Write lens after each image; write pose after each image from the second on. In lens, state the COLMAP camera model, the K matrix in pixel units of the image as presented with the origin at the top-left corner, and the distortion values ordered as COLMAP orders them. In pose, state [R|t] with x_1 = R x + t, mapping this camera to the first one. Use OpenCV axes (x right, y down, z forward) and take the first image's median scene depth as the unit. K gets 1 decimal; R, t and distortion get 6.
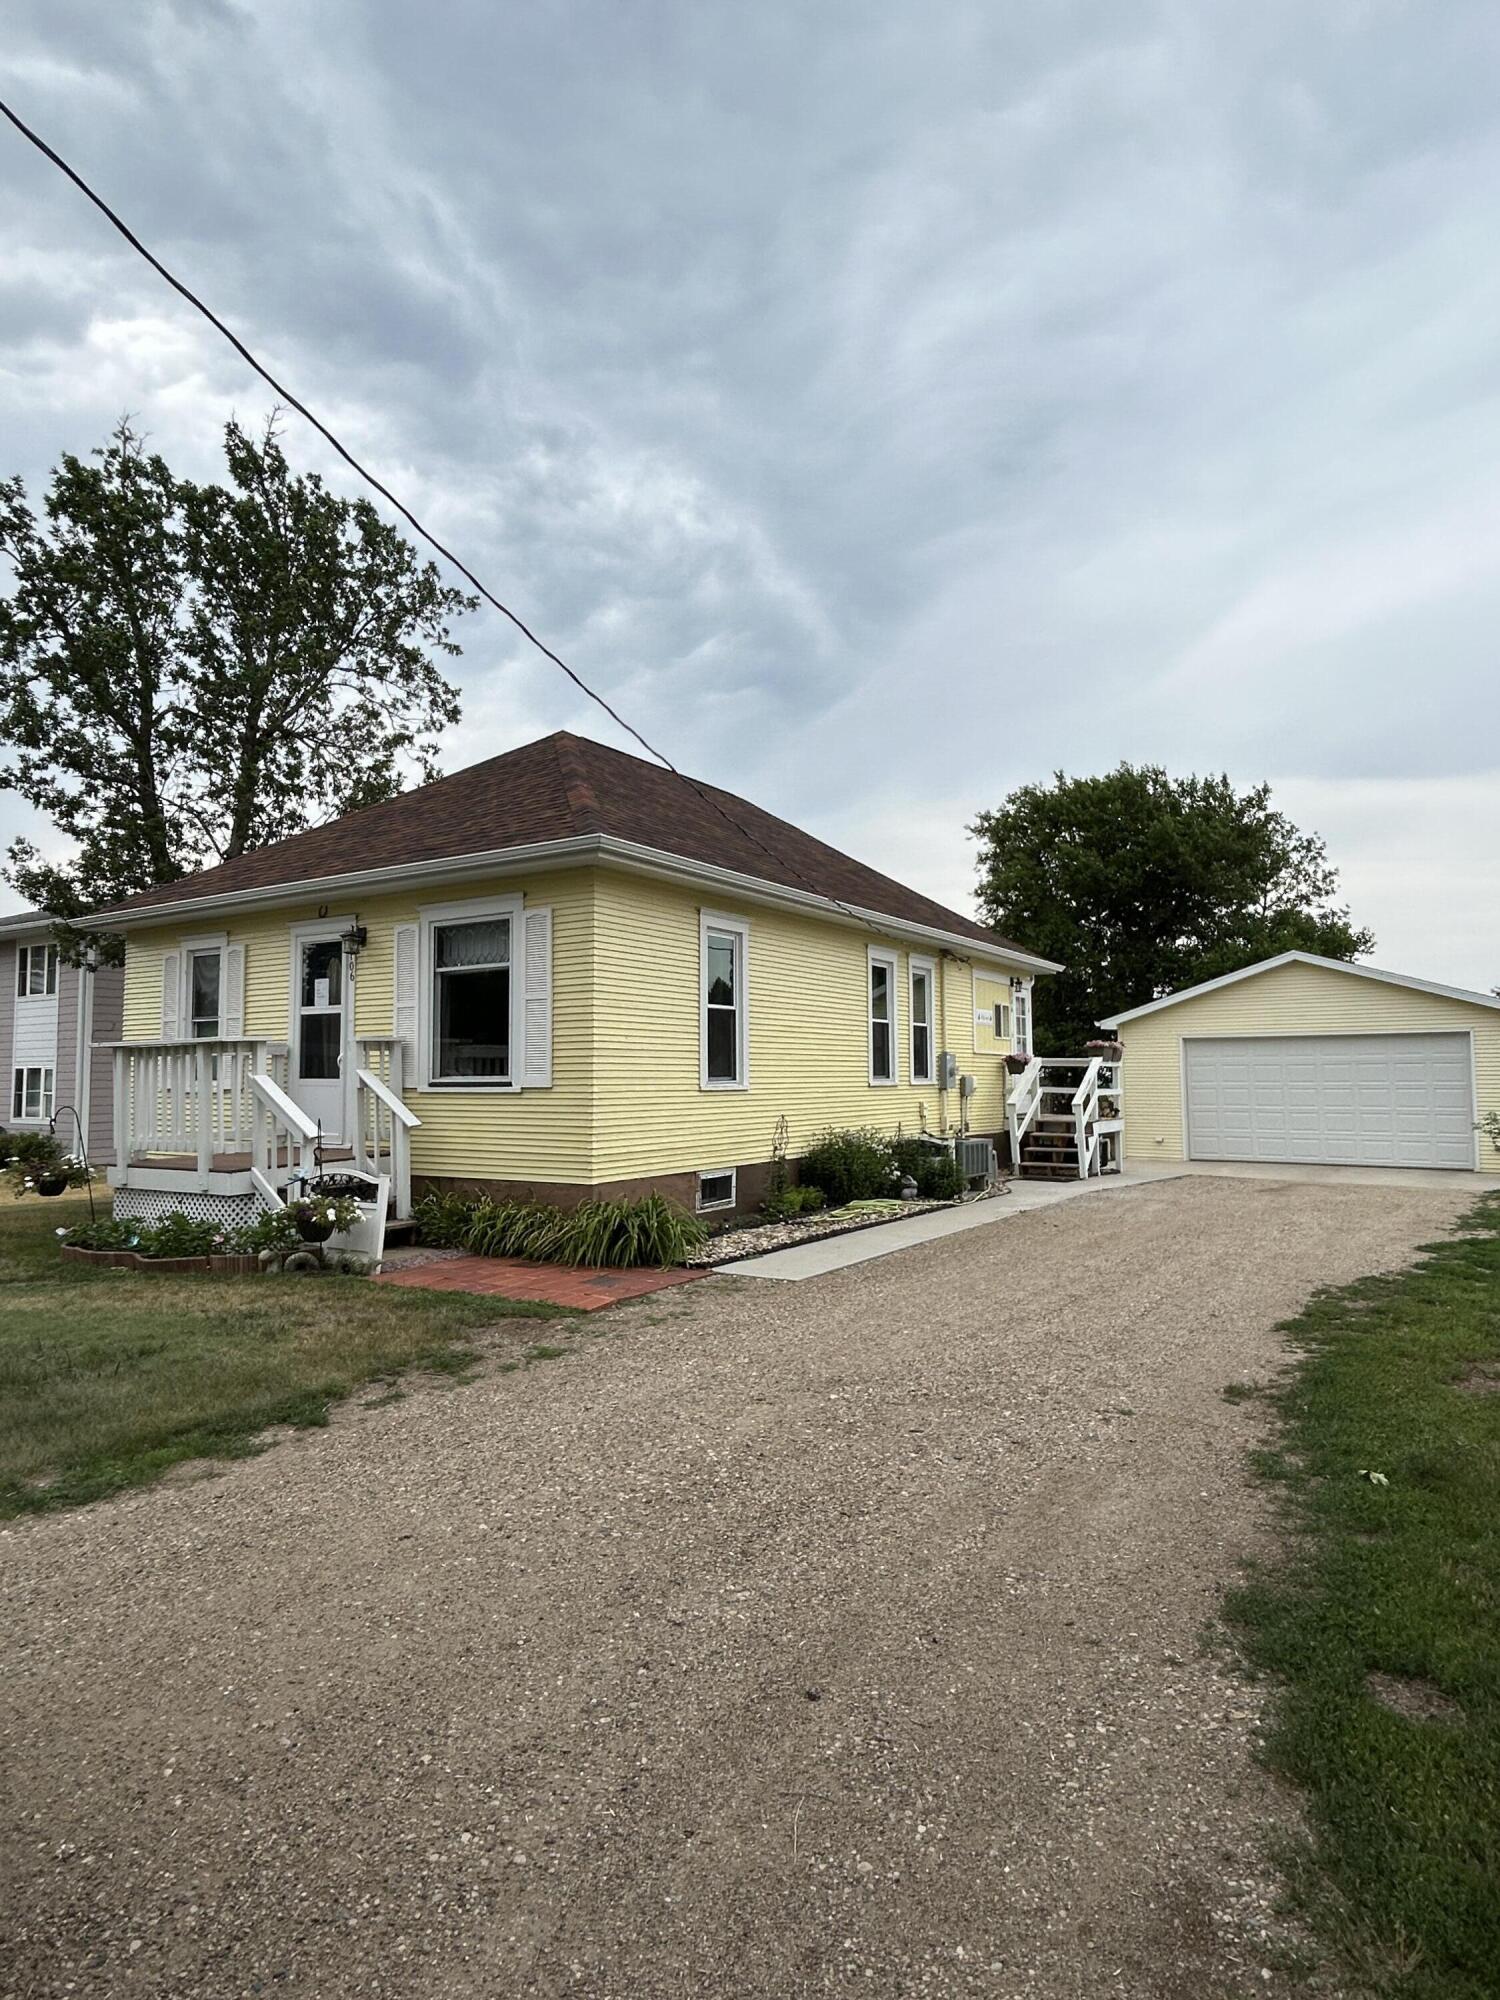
lens RADIAL K [[1101.9, 0, 753.5], [0, 1101.9, 1001.5], [0, 0, 1]] dist [0.000641, -0.002024]
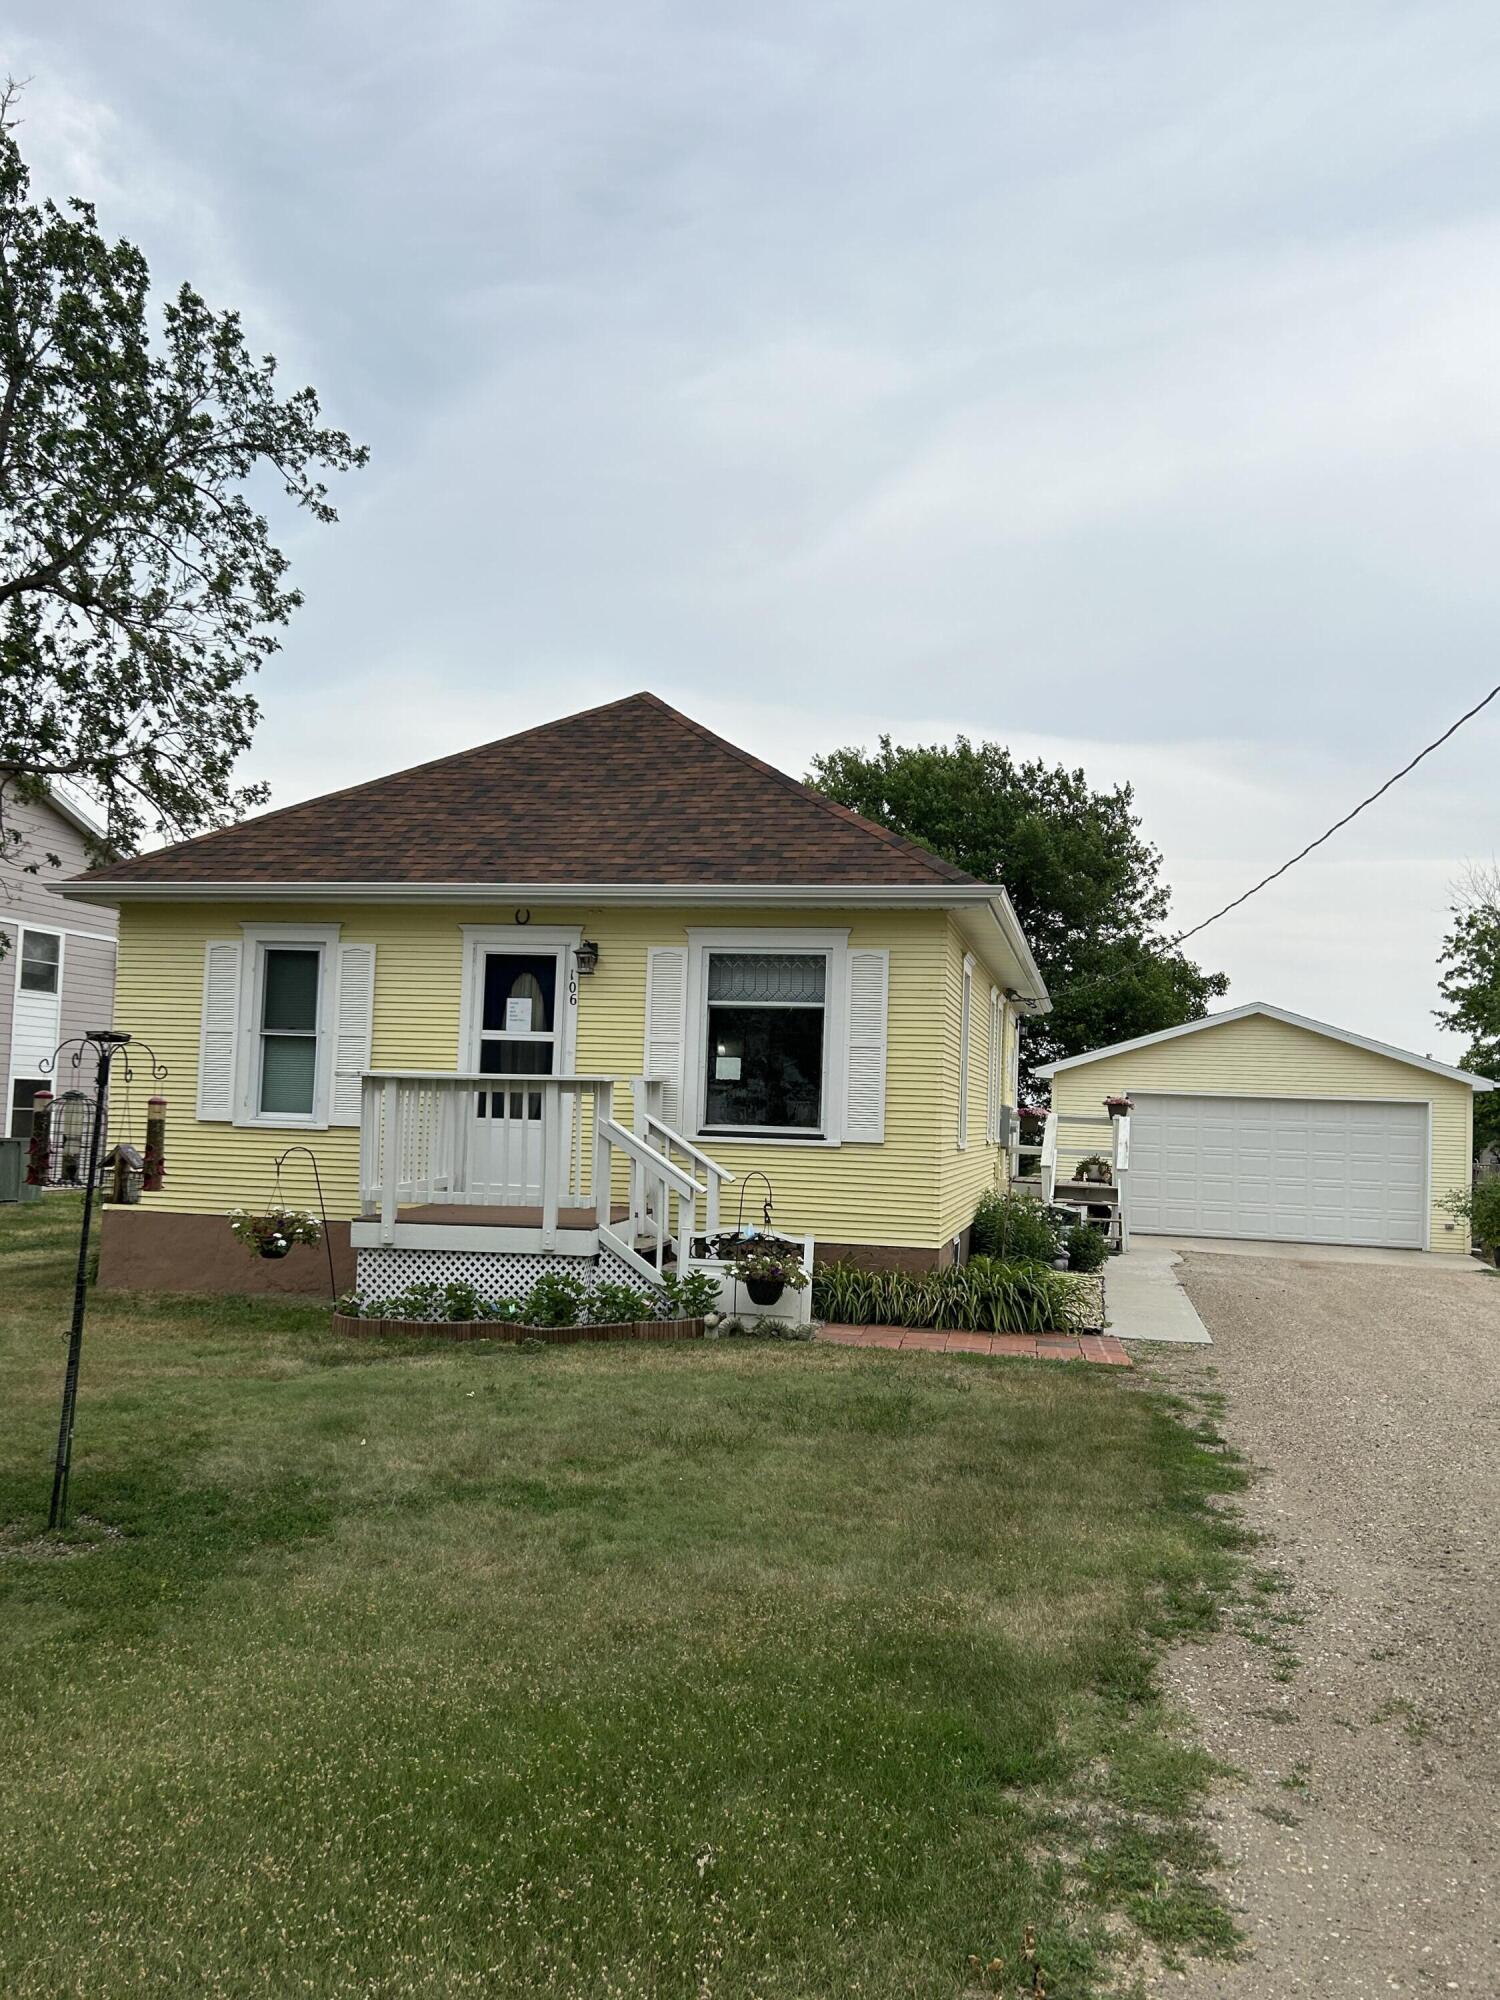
lens RADIAL K [[1644.7, 0, 749.7], [0, 1644.7, 1005.4], [0, 0, 1]] dist [0.070504, 0.004142]
pose [[0.935700, 0.061760, 0.347348, -0.654753], [-0.064548, 0.997908, -0.003551, -0.021723], [-0.346841, -0.019098, 0.937730, -0.219770]]
